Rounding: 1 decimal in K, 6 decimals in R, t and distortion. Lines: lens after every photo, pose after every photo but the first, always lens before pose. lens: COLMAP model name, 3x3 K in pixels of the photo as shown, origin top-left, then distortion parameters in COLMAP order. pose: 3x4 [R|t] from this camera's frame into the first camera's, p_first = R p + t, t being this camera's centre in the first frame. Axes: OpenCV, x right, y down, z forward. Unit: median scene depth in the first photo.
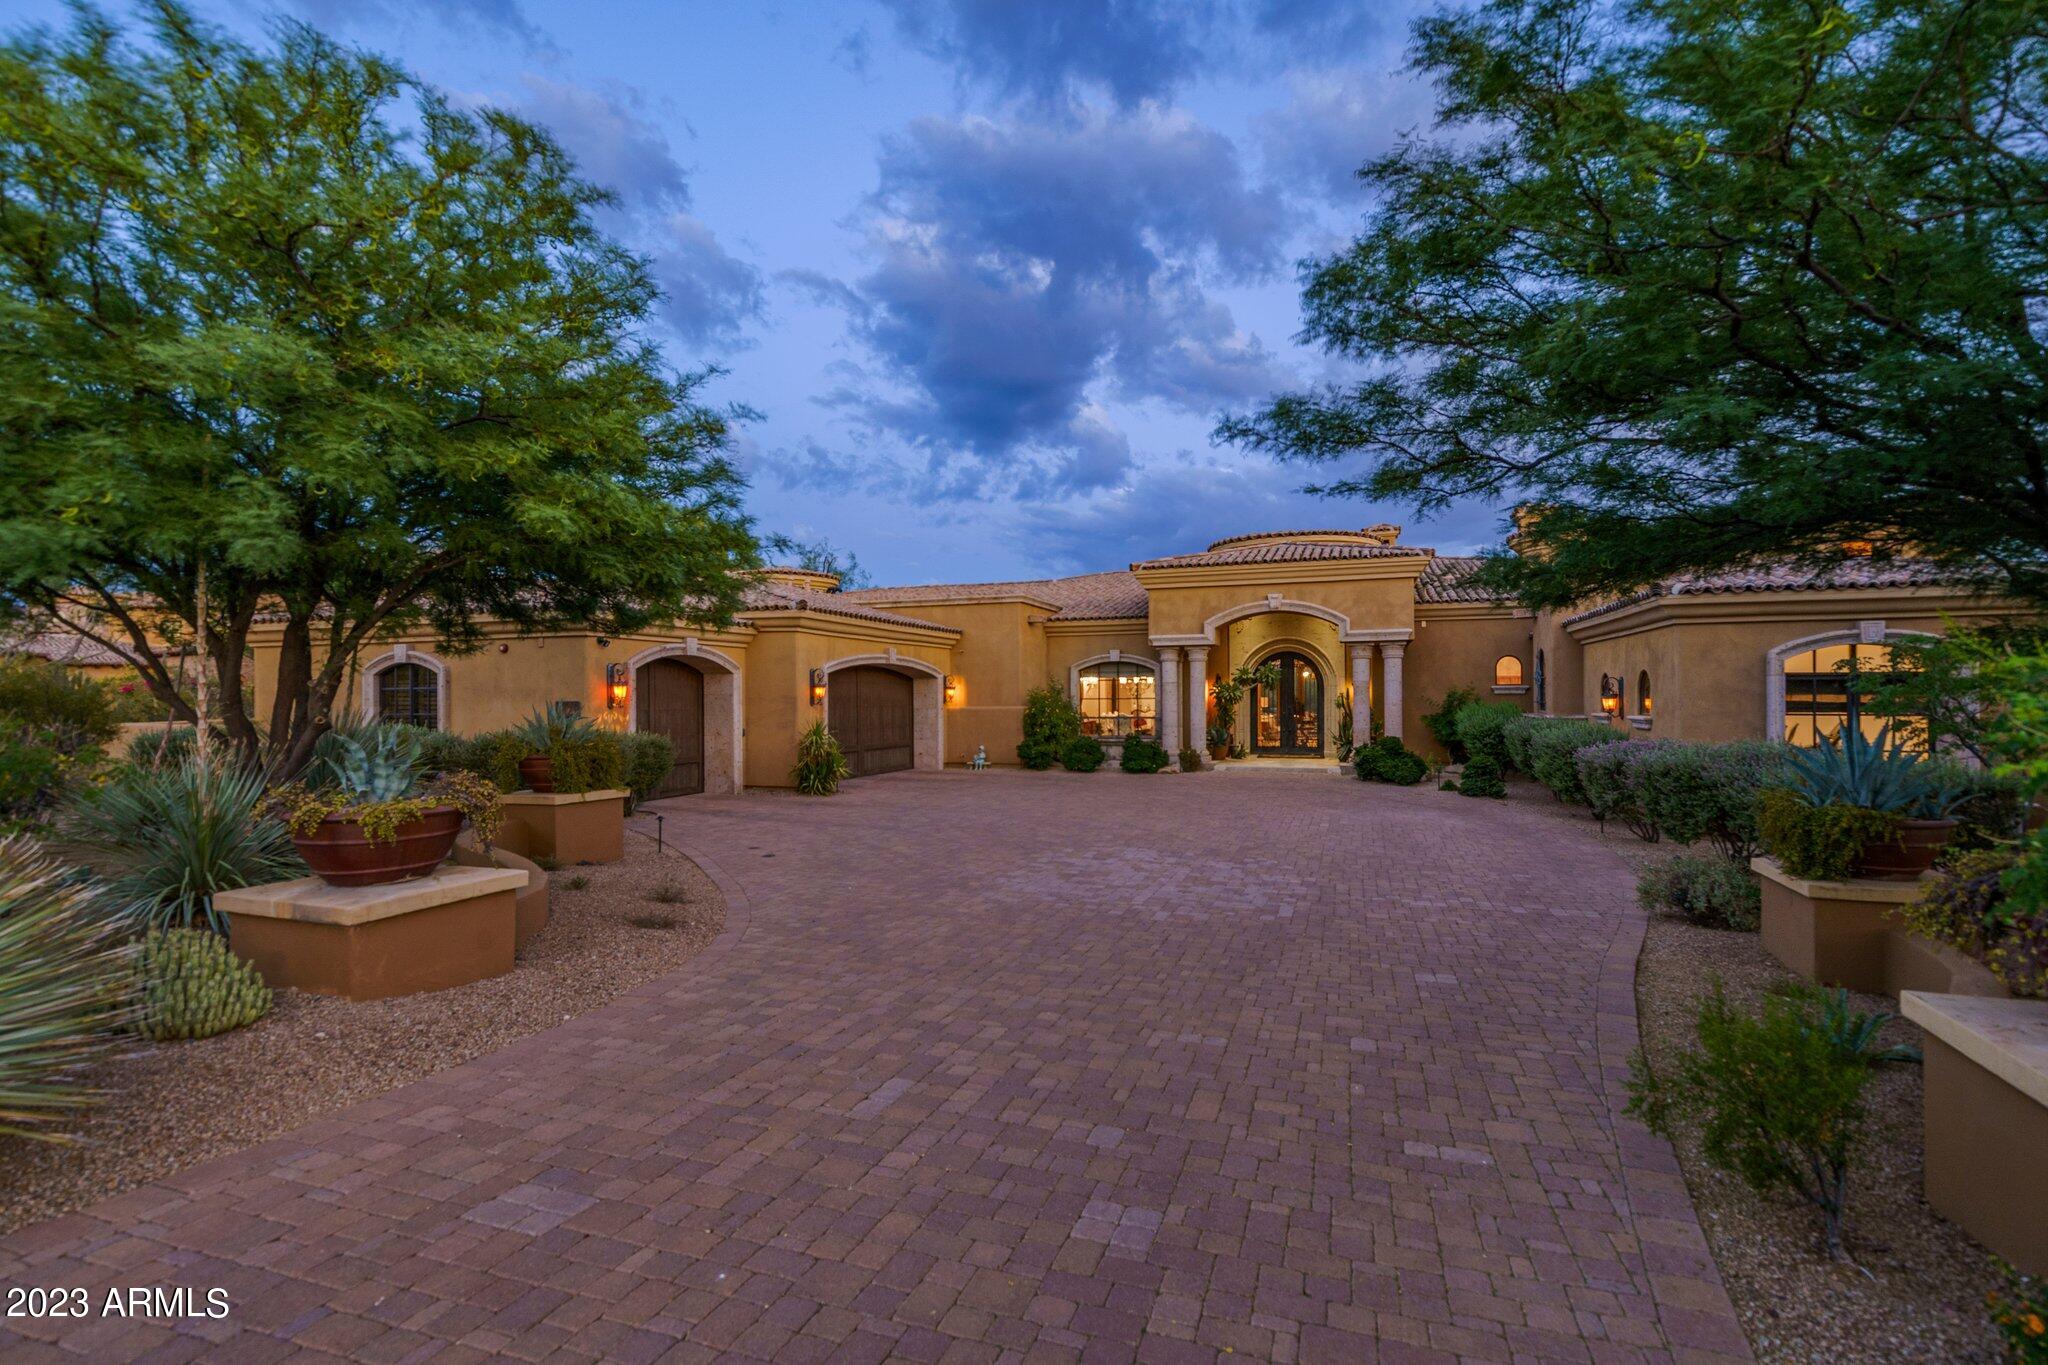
lens RADIAL K [[956.0, 0, 1024.0], [0, 956.0, 682.5], [0, 0, 1]] dist [0.001395, -0.000054]
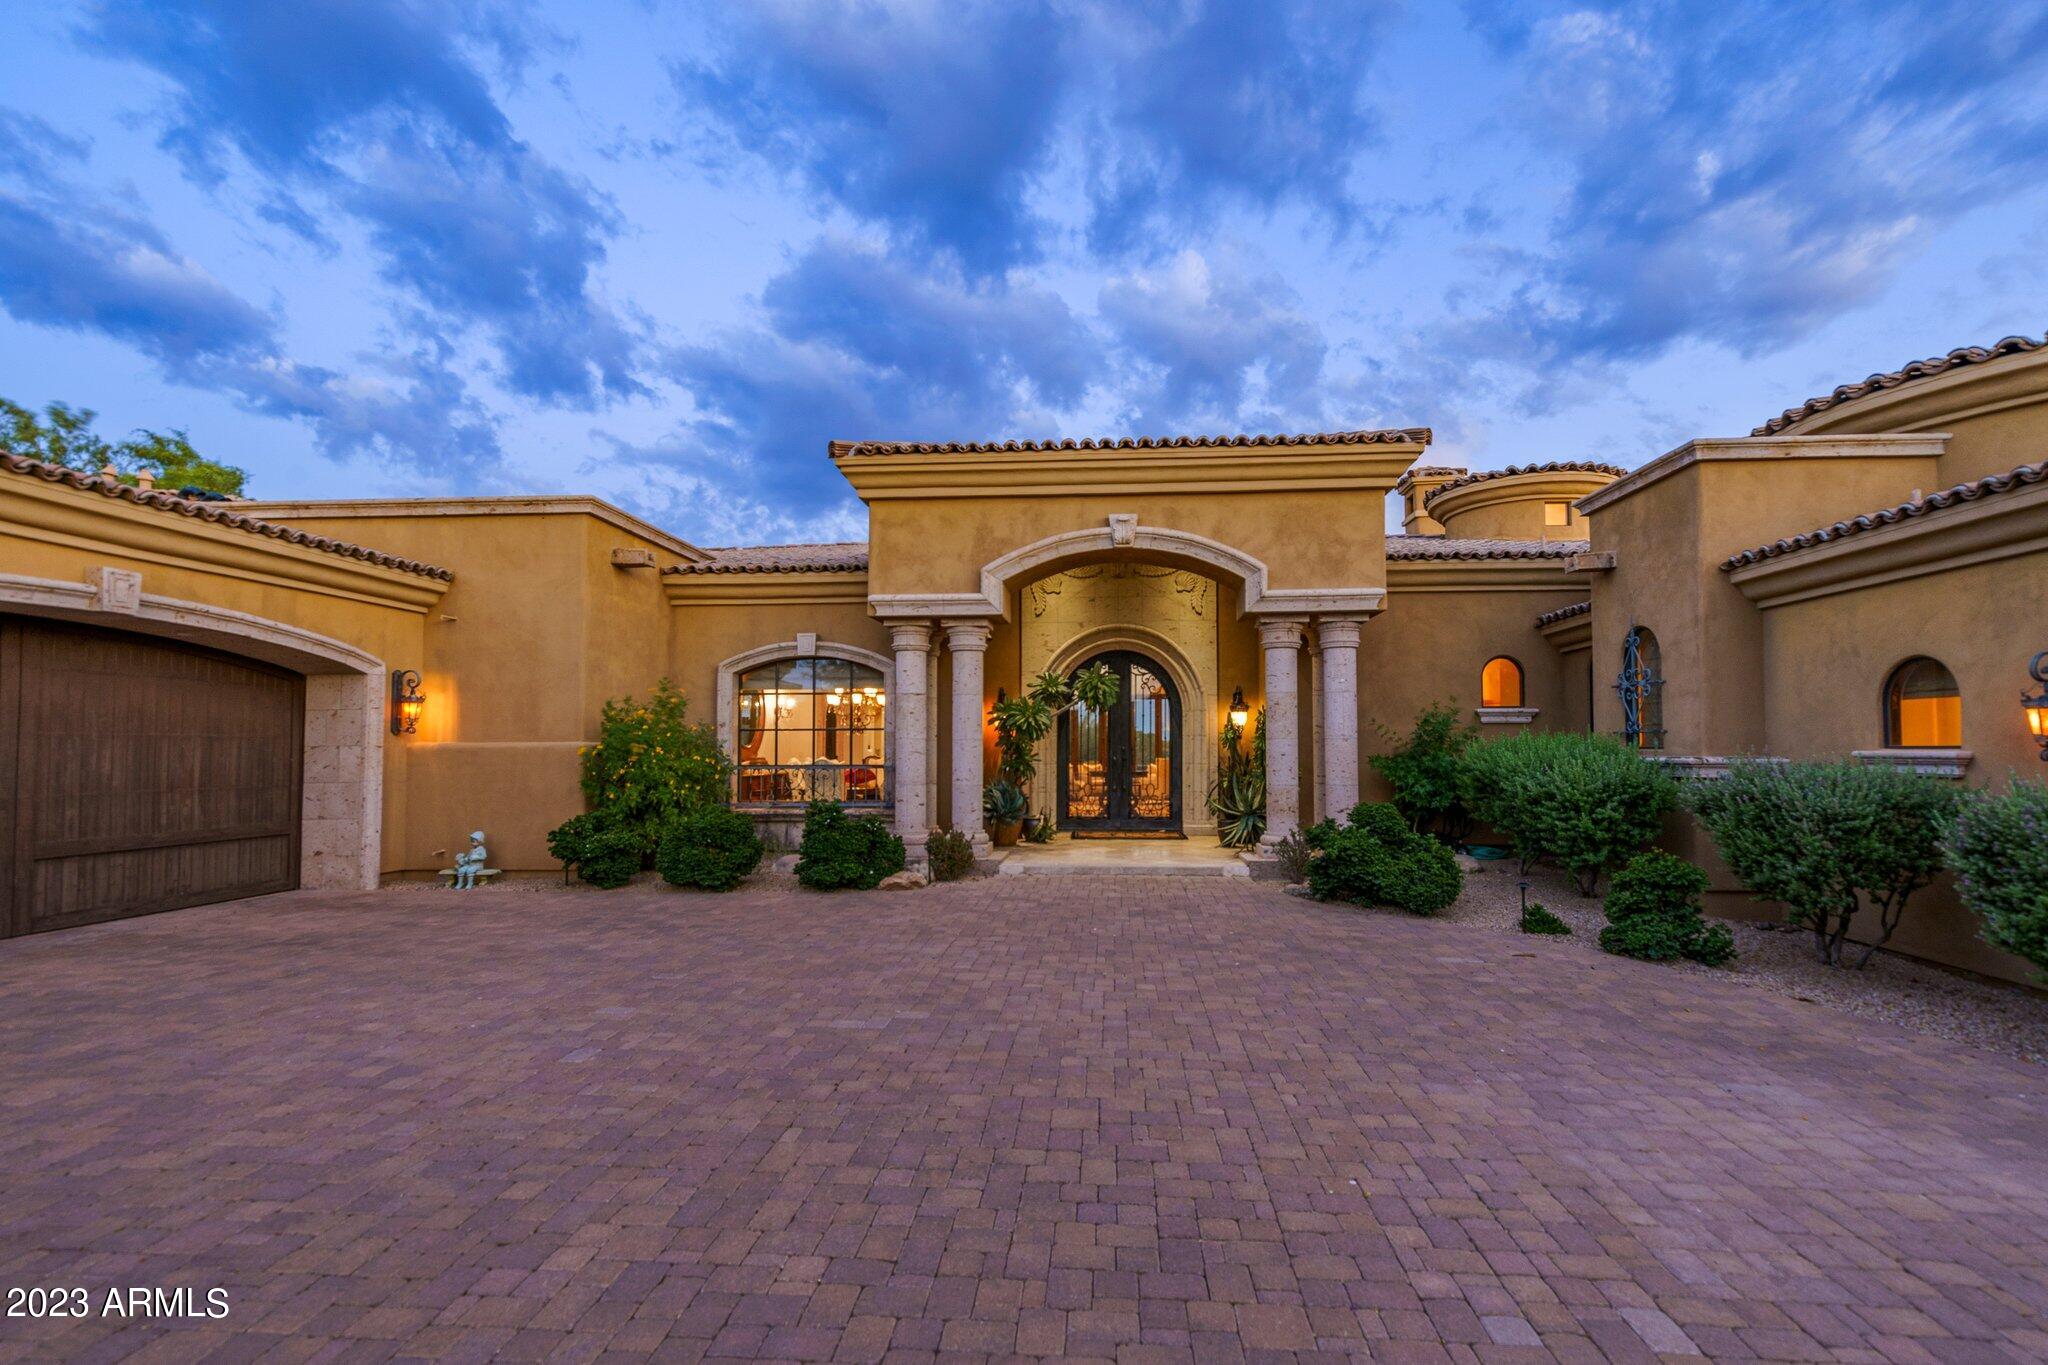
lens RADIAL K [[956.0, 0, 1024.0], [0, 956.0, 682.5], [0, 0, 1]] dist [0.001395, -0.000054]
pose [[0.968833, 0.019481, 0.246949, 0.091201], [-0.005815, 0.998417, -0.055948, 0.022286], [-0.247648, 0.052768, 0.967412, 0.532174]]
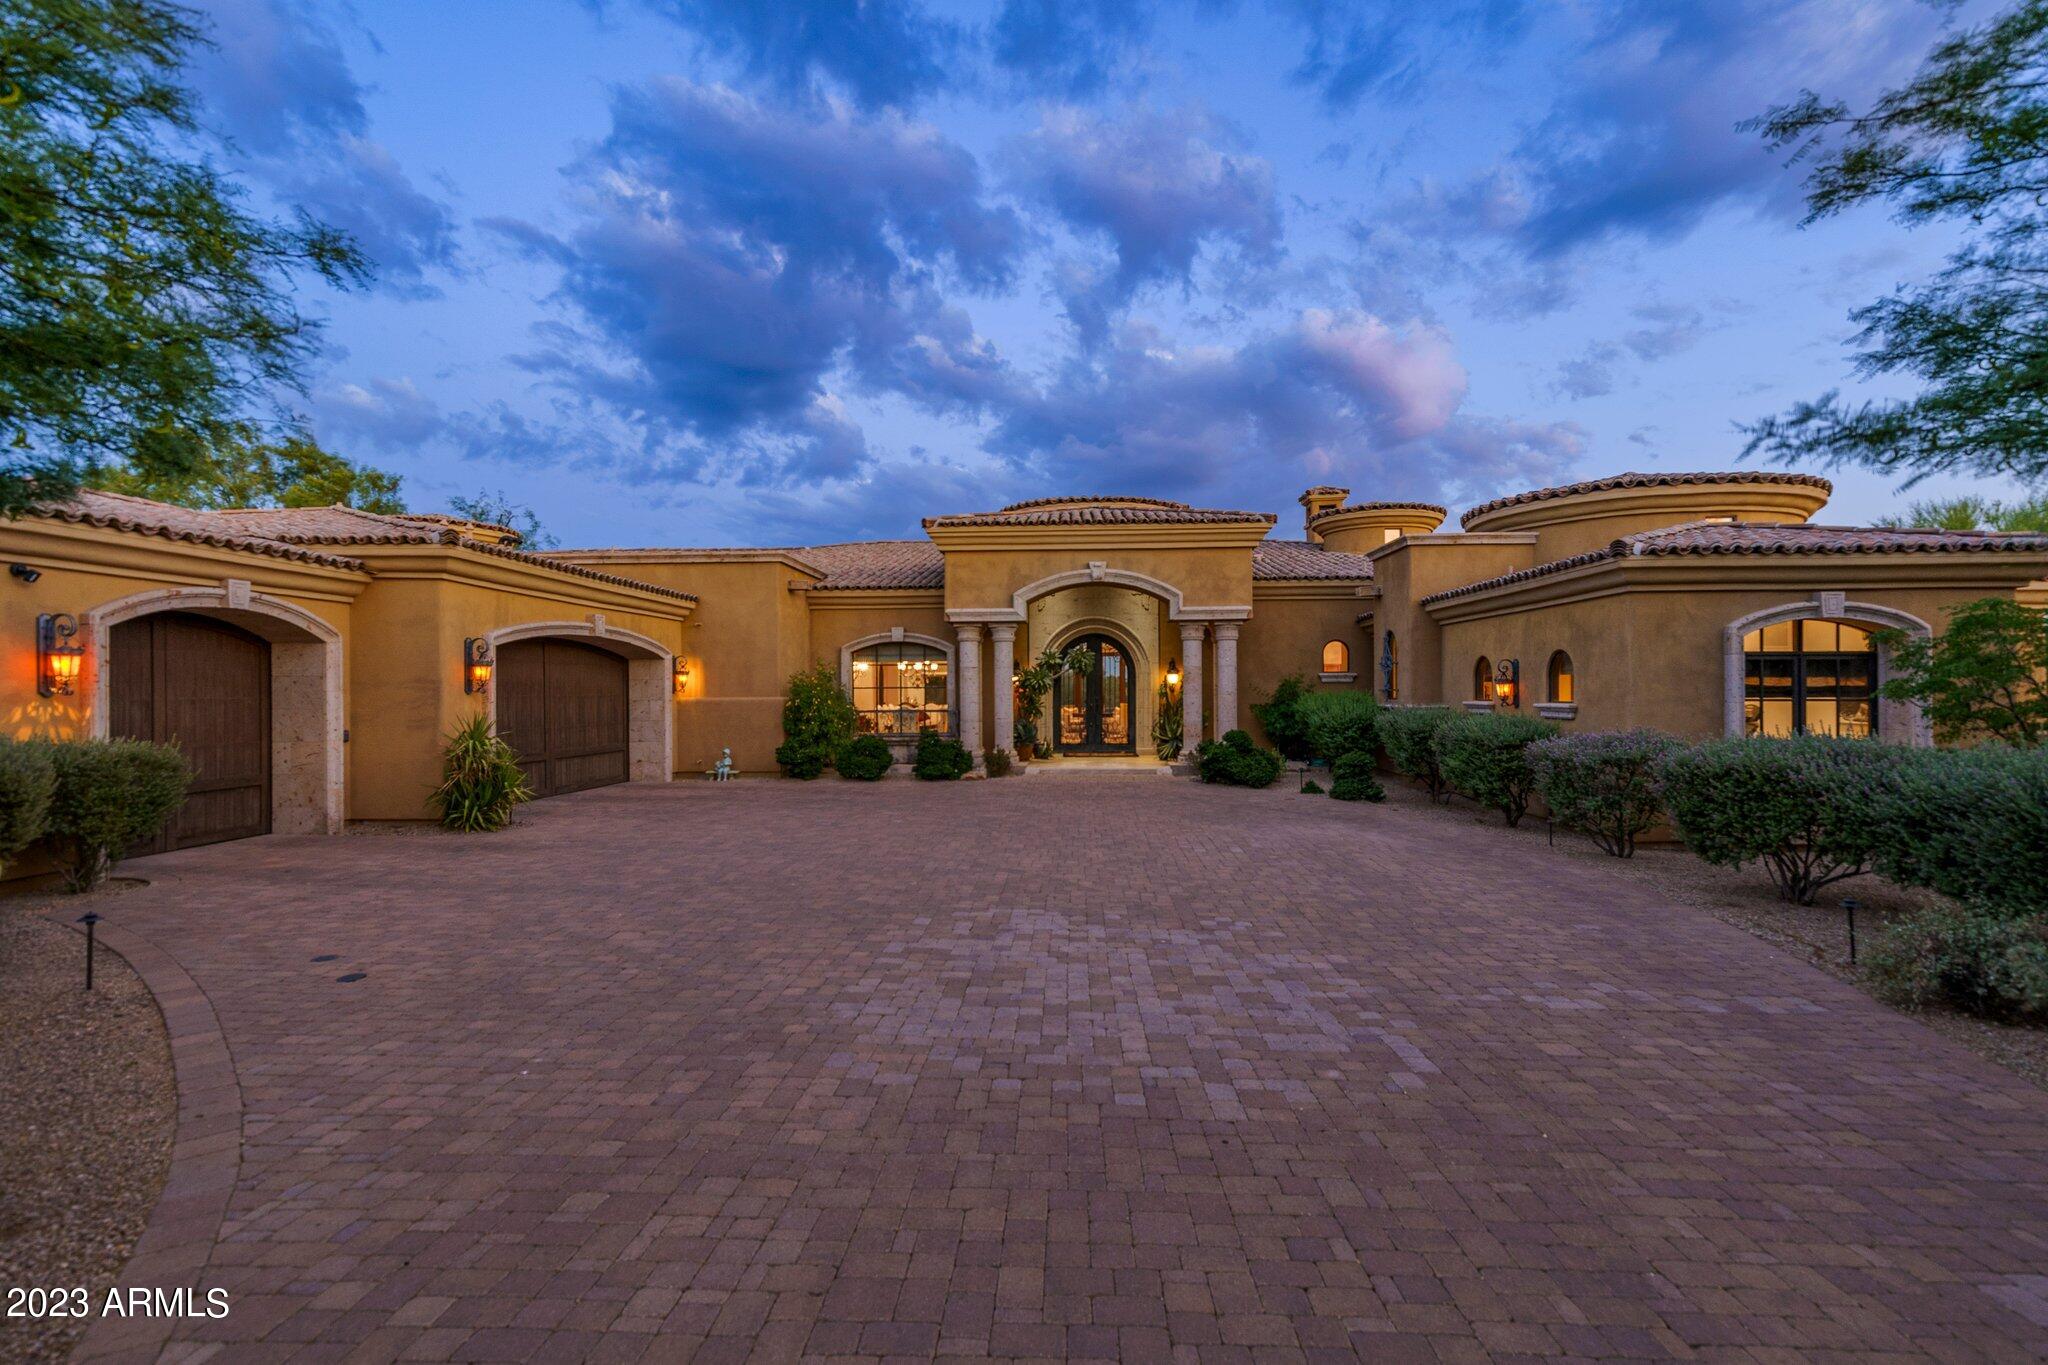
lens RADIAL K [[956.0, 0, 1024.0], [0, 956.0, 682.5], [0, 0, 1]] dist [0.001395, -0.000054]
pose [[0.961101, 0.003030, 0.276180, -0.028977], [-0.004253, 0.999984, 0.003827, 0.009965], [-0.276163, -0.004852, 0.961098, 0.212950]]
